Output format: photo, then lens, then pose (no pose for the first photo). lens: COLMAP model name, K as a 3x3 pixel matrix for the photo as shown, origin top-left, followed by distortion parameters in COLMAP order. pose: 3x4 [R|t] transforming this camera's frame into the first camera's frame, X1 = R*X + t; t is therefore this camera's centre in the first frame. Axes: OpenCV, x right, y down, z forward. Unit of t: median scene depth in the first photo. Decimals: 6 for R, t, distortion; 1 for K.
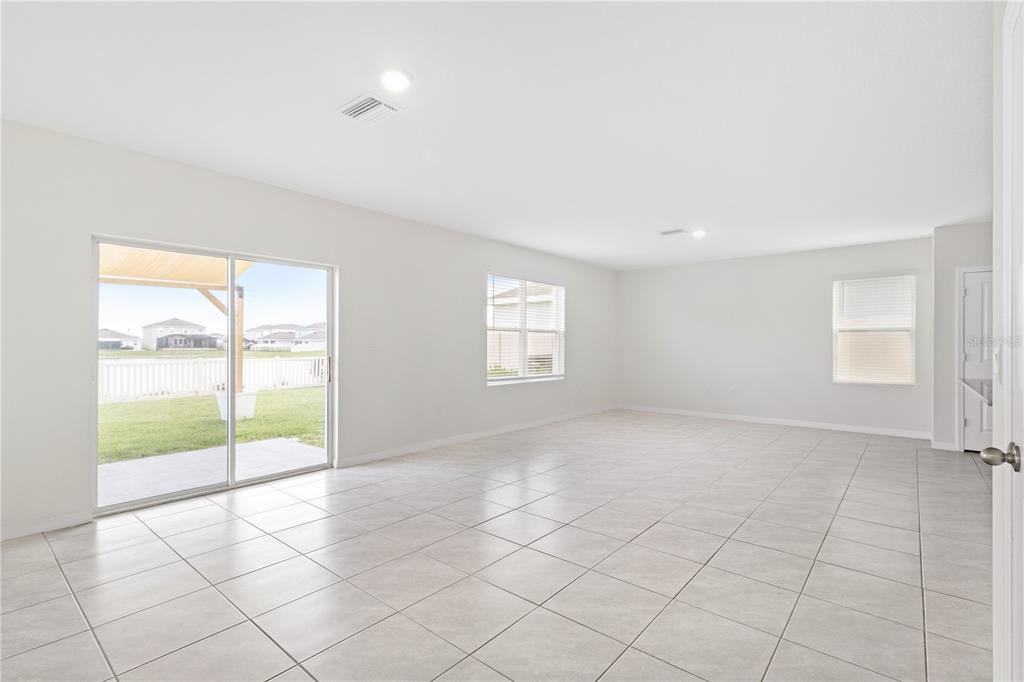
lens RADIAL K [[471.5, 0, 510.4], [0, 471.5, 344.5], [0, 0, 1]] dist [0.003752, 0.000506]
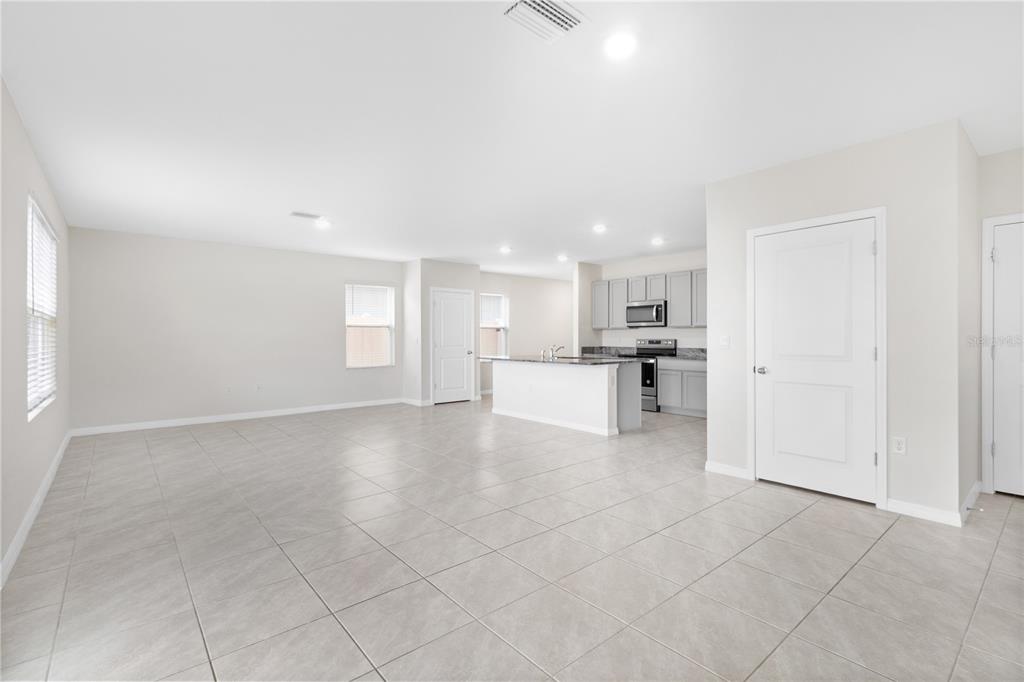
lens RADIAL K [[471.5, 0, 504.9], [0, 471.5, 335.2], [0, 0, 1]] dist [0.003752, 0.000506]
pose [[0.177535, -0.007127, 0.984089, -0.471126], [0.001036, 0.999975, 0.007055, -0.011136], [-0.984114, -0.000233, 0.177538, 0.410134]]
